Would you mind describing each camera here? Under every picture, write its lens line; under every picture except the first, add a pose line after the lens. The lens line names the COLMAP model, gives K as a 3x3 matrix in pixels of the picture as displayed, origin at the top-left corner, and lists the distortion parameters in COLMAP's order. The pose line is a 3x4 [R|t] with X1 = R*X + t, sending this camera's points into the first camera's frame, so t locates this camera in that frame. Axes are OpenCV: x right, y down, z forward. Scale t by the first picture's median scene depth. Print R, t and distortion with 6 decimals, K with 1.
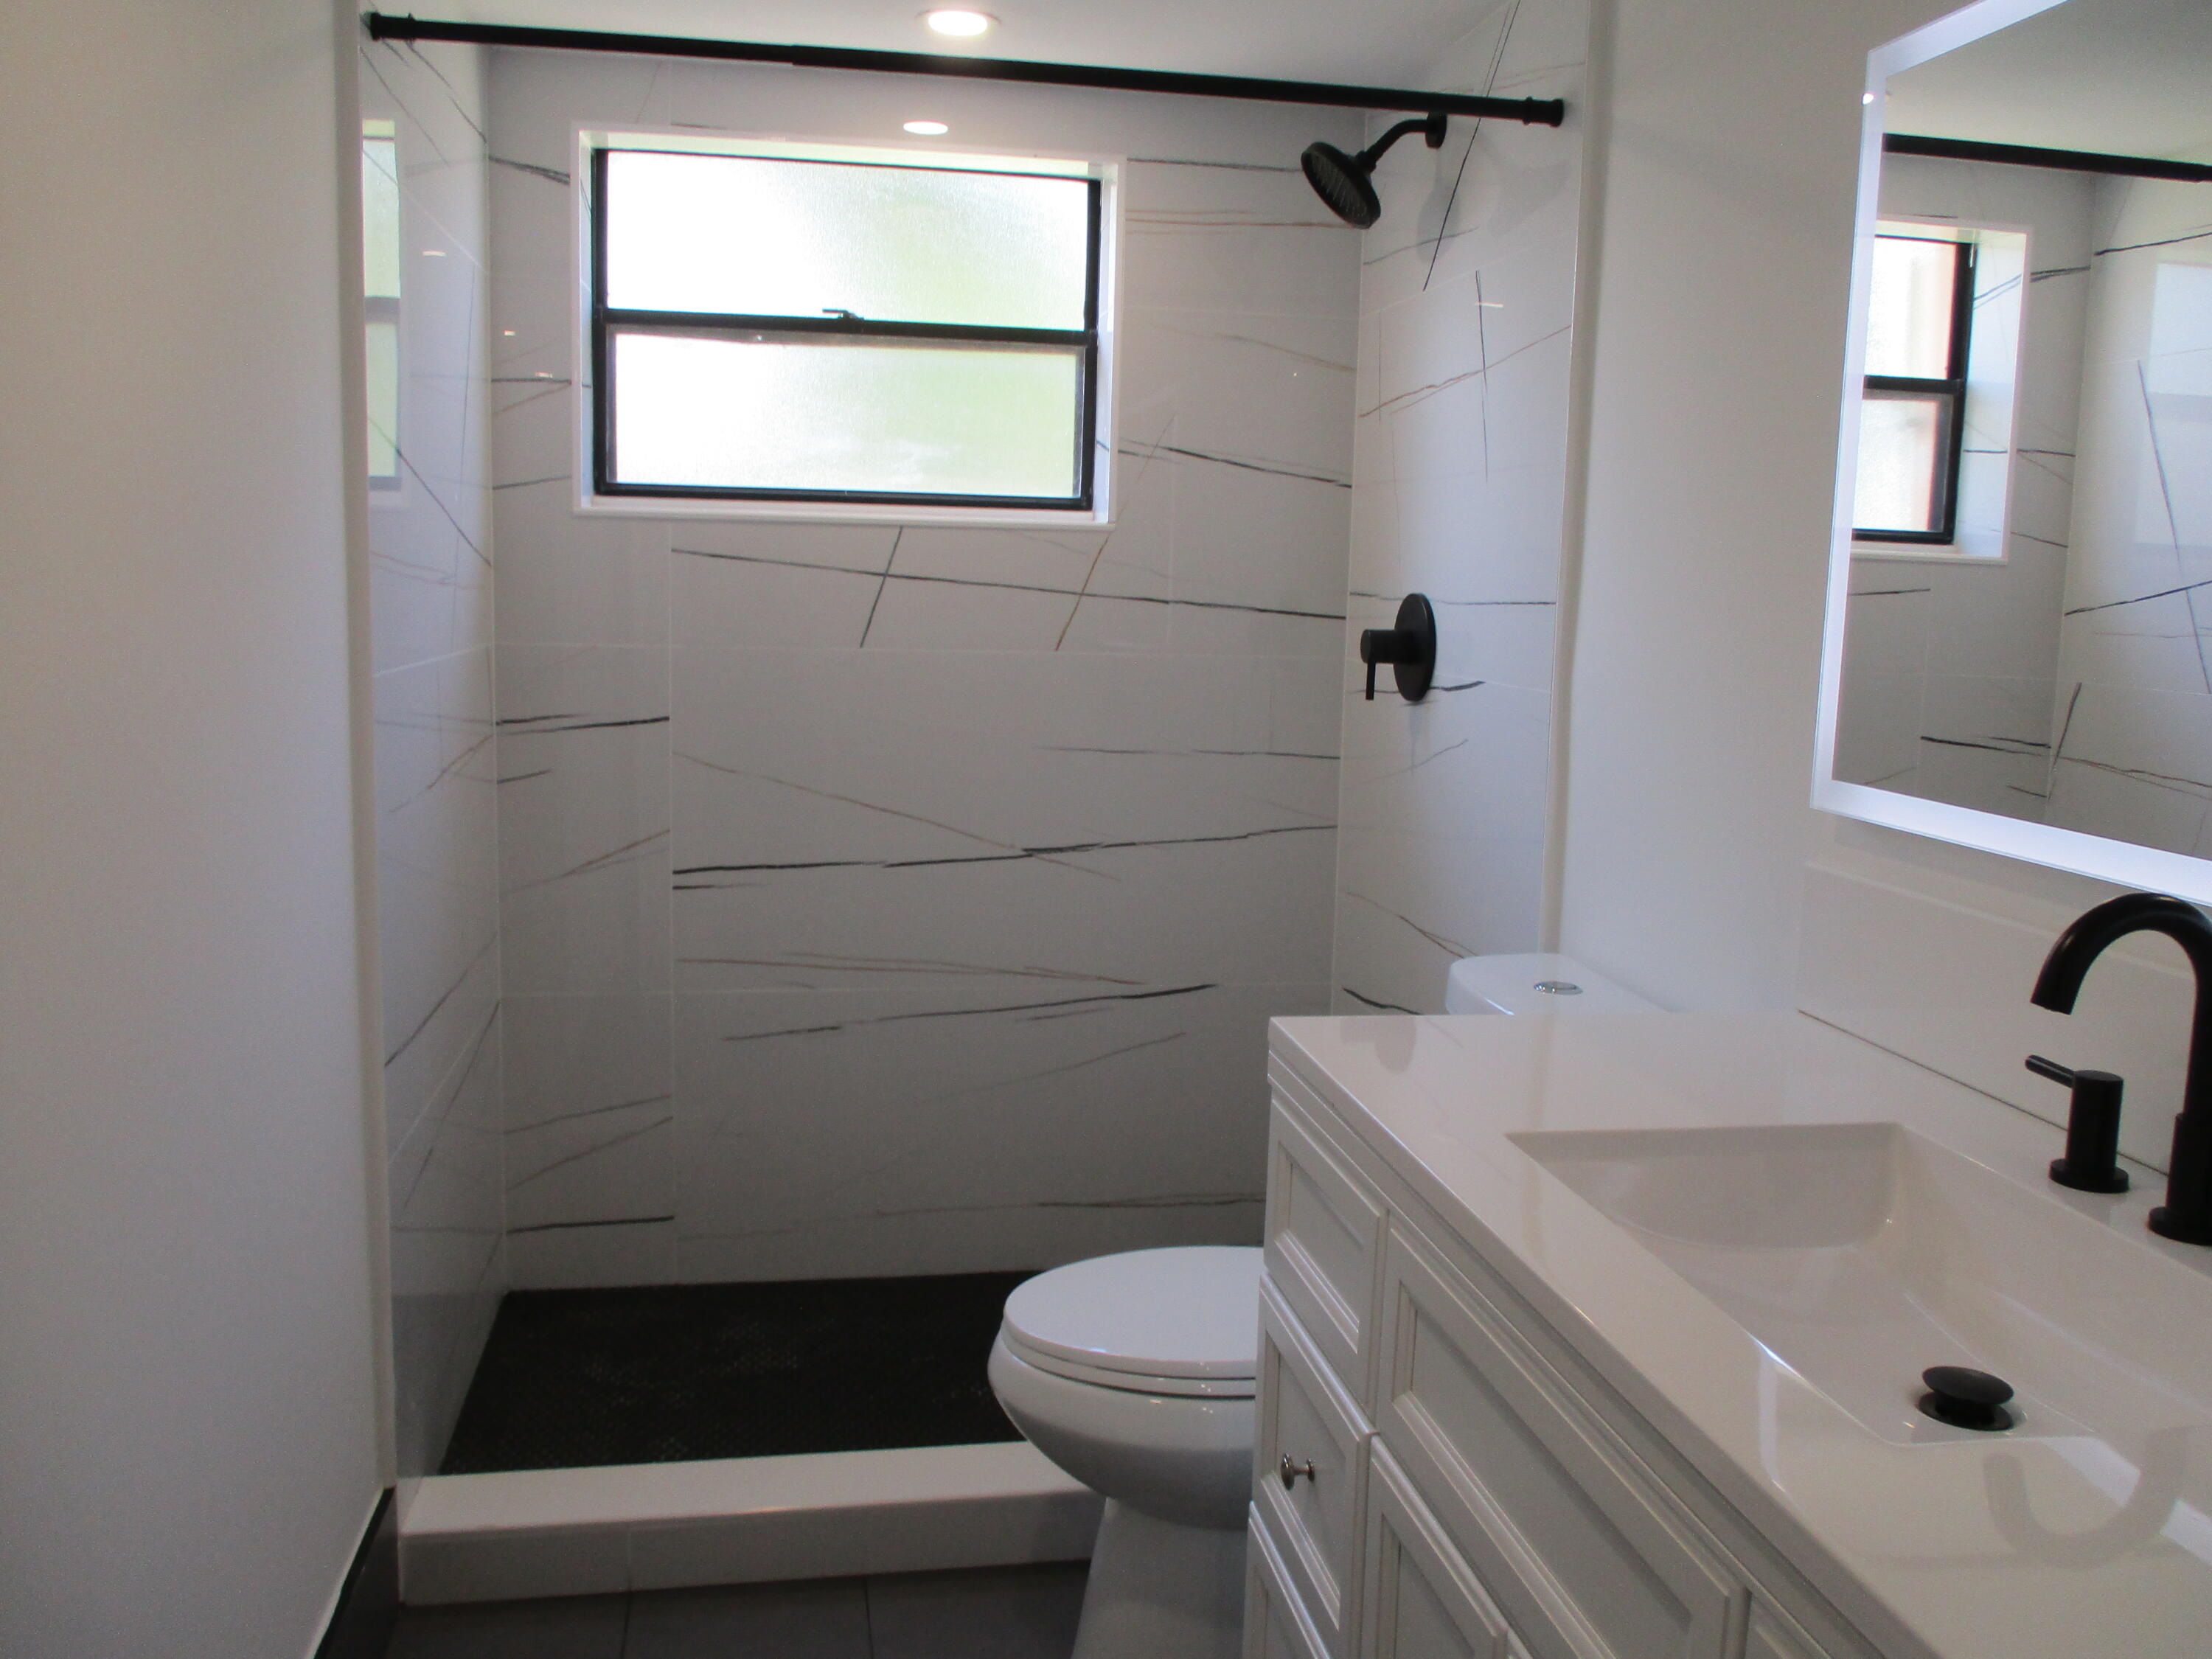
lens RADIAL K [[1845.3, 0, 1121.8], [0, 1845.3, 799.4], [0, 0, 1]] dist [-0.031076, 0.010426]
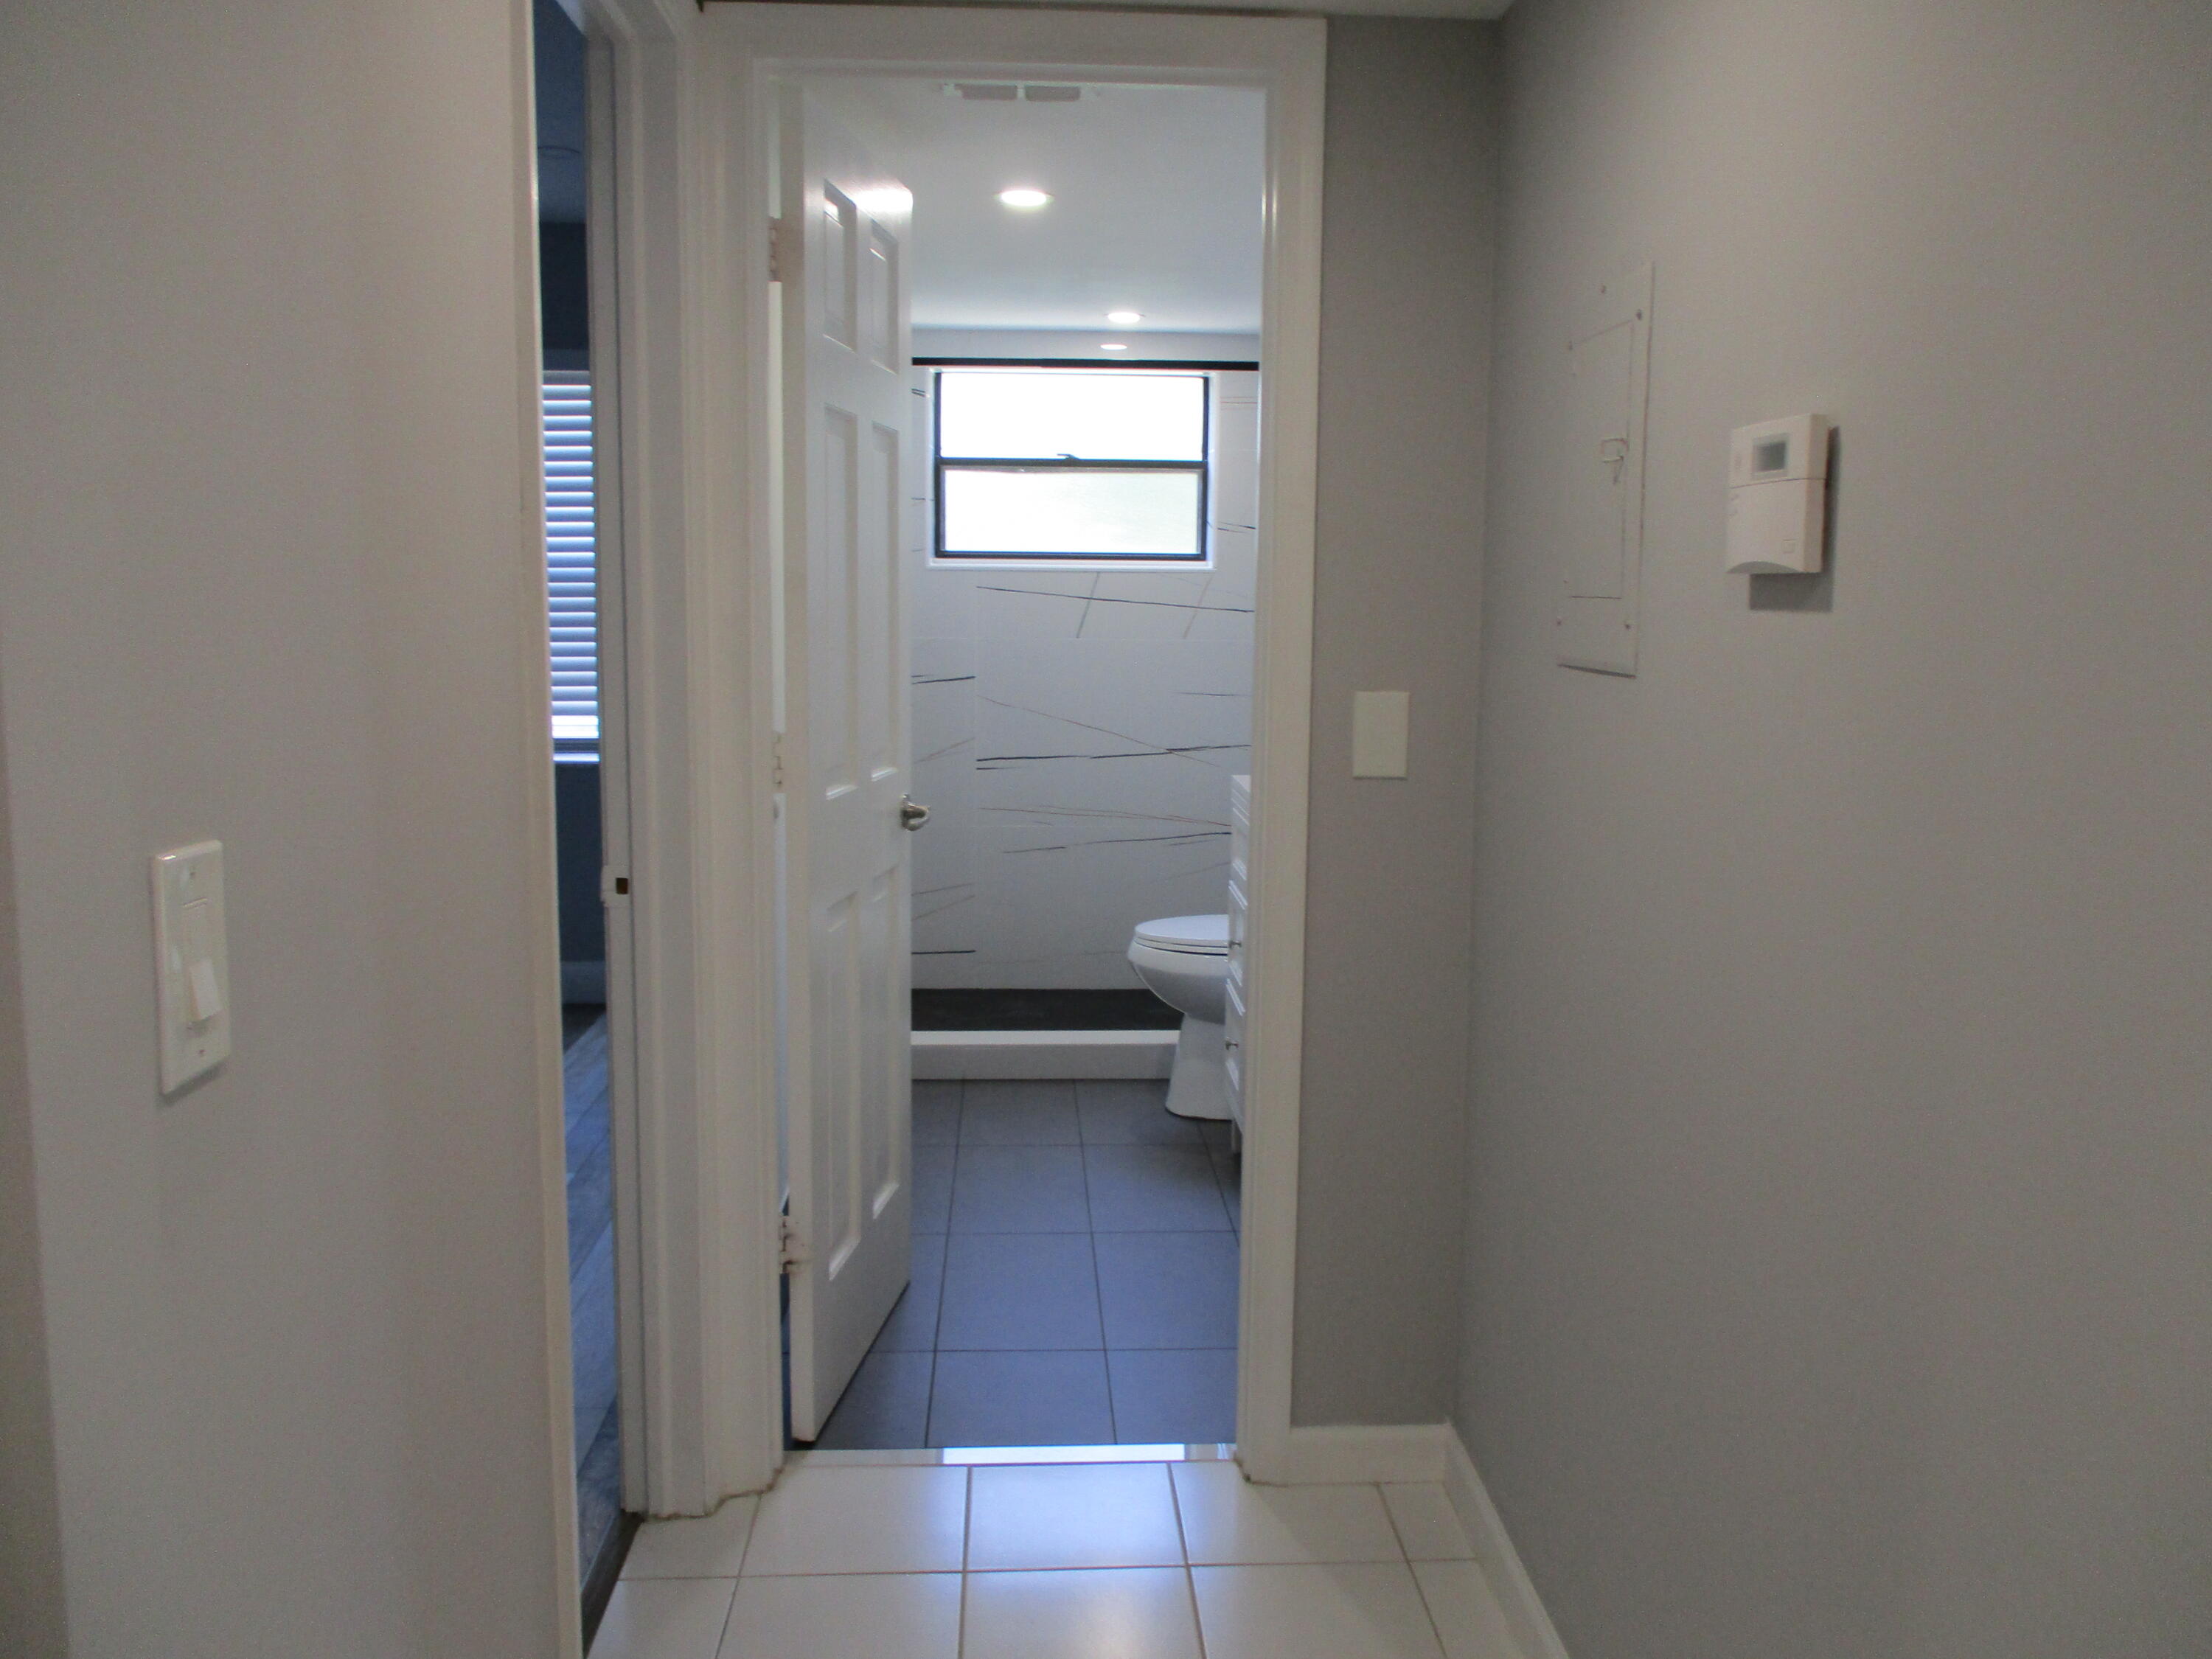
lens RADIAL K [[1845.3, 0, 1129.2], [0, 1845.3, 763.2], [0, 0, 1]] dist [-0.031076, 0.010426]
pose [[0.992161, -0.004246, -0.124897, 0.139963], [0.000495, 0.999548, -0.030049, 0.098192], [0.124968, 0.029751, 0.991715, -0.818867]]
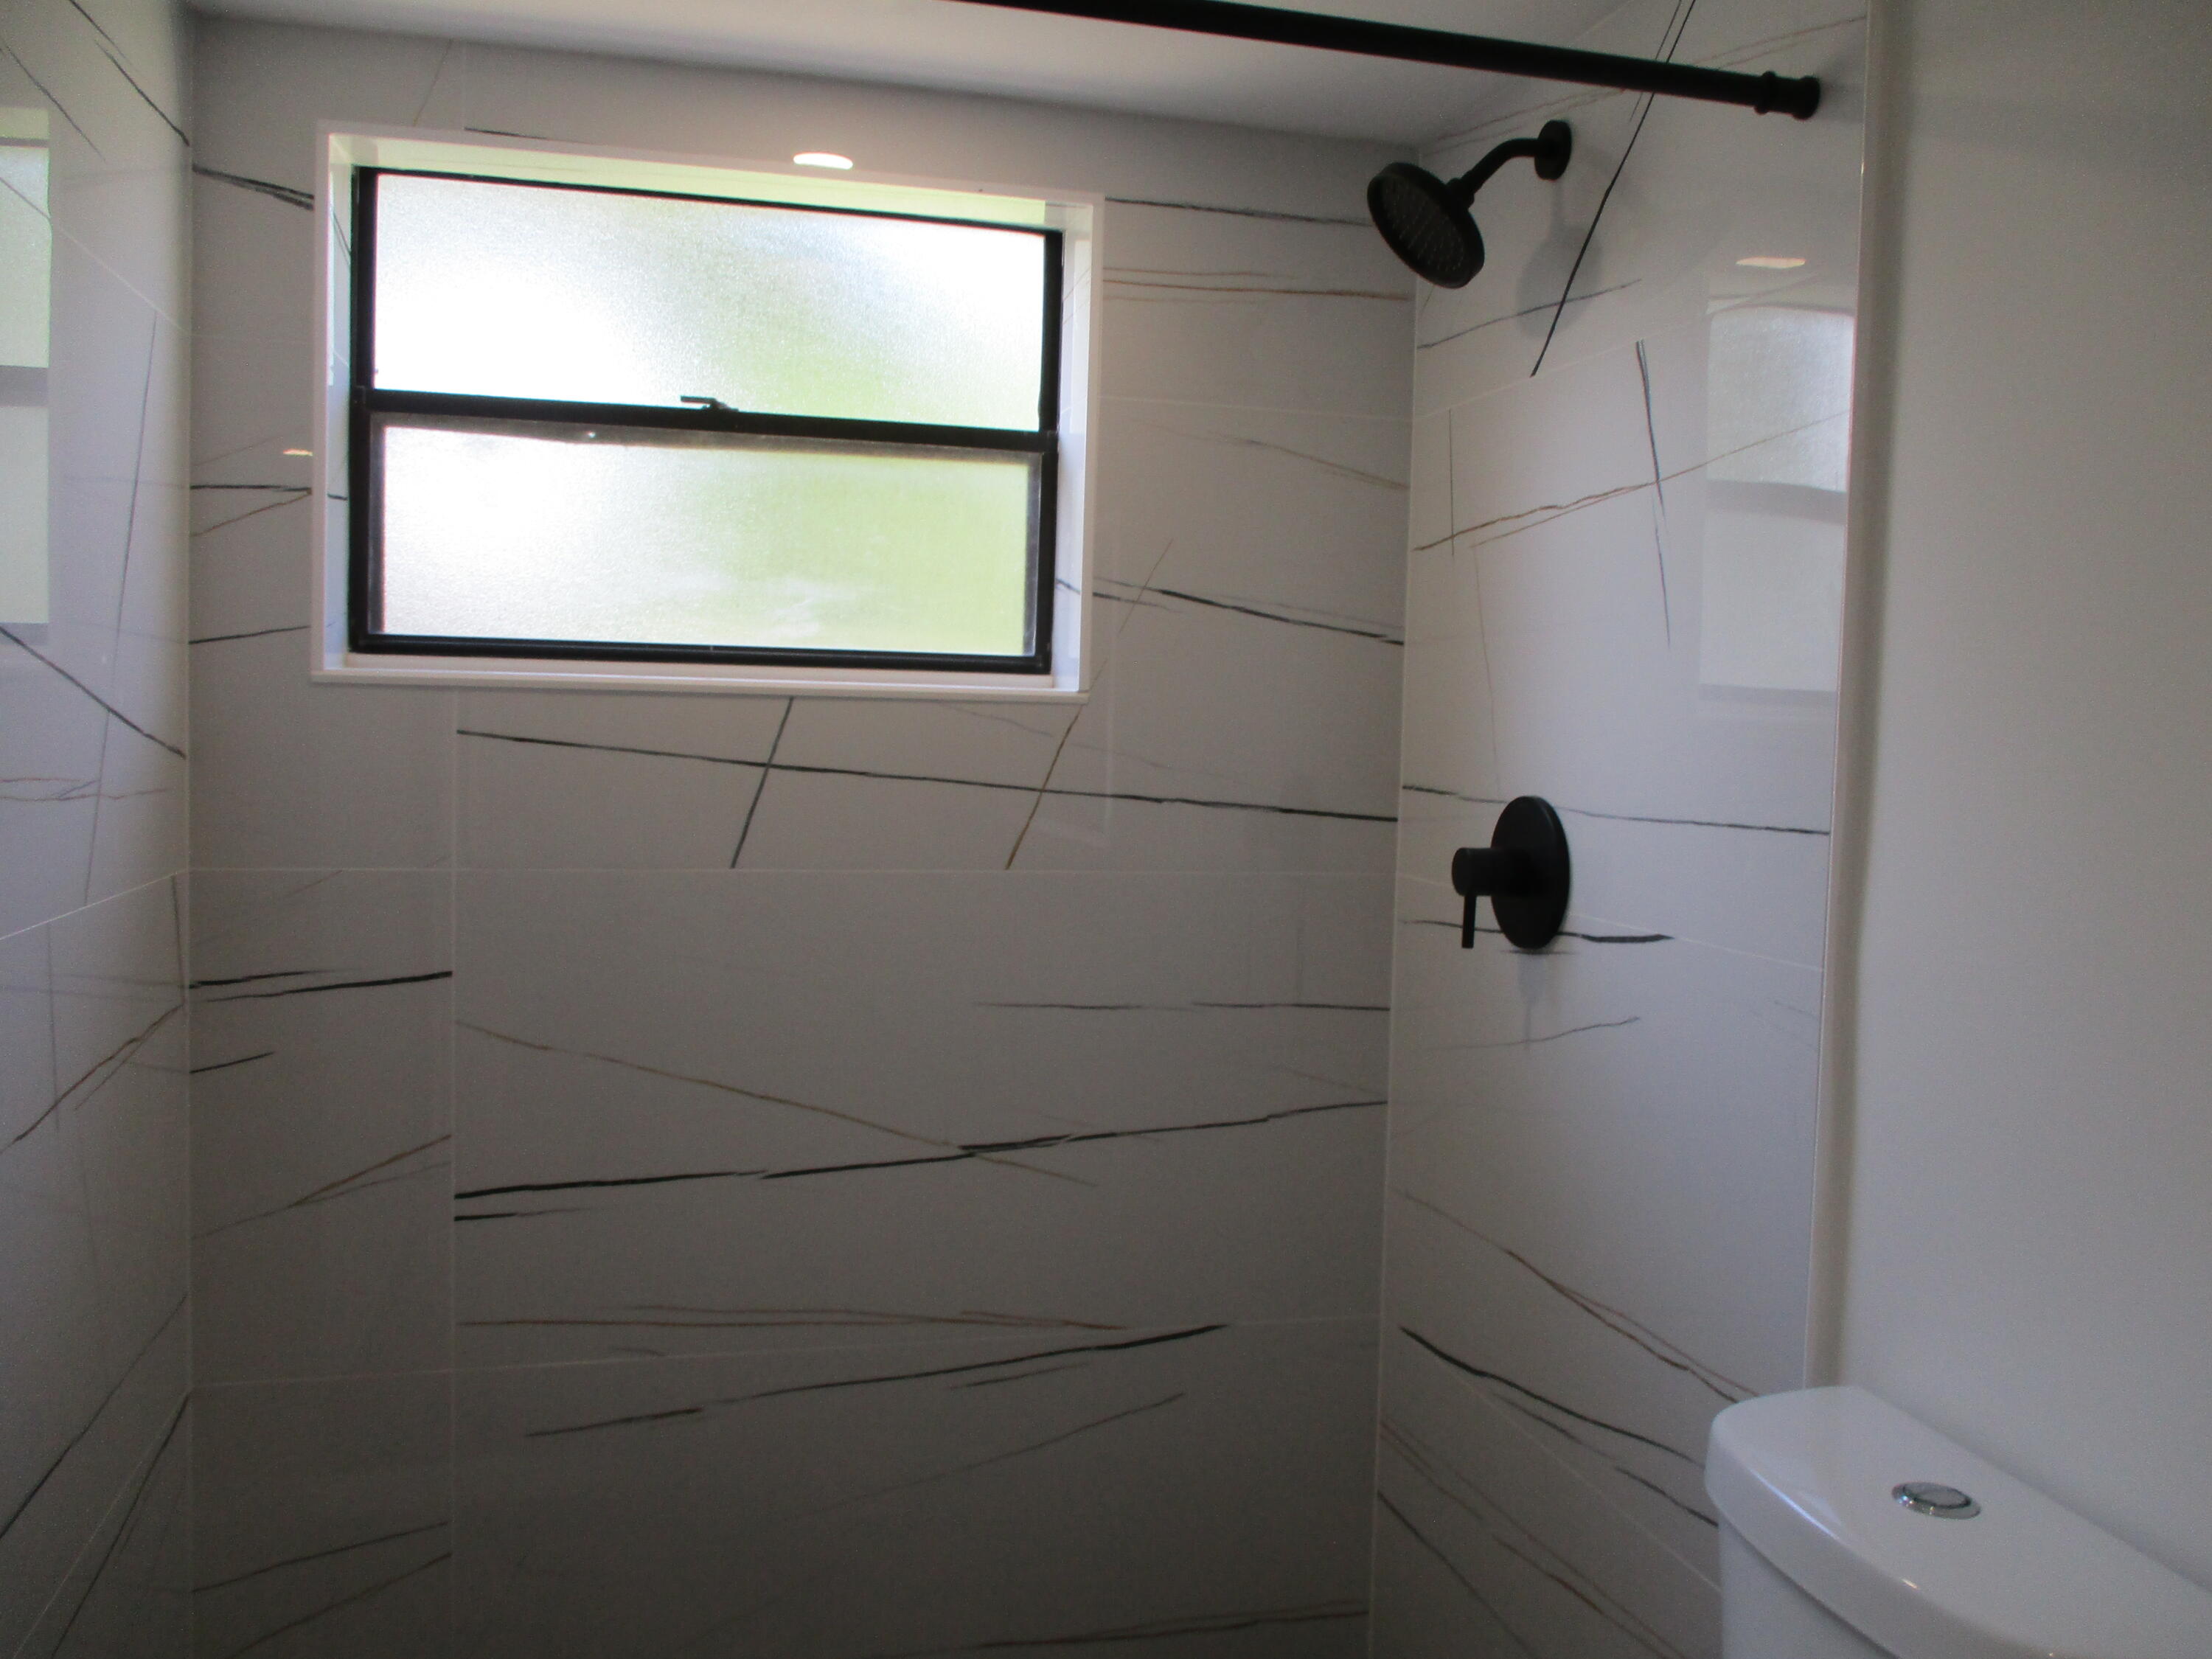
lens RADIAL K [[1845.3, 0, 1123.8], [0, 1845.3, 803.3], [0, 0, 1]] dist [-0.031076, 0.010426]
pose [[0.996960, -0.002944, 0.077855, -0.047266], [0.008438, 0.997487, -0.070340, -0.056570], [-0.077452, 0.070783, 0.994480, 0.287503]]
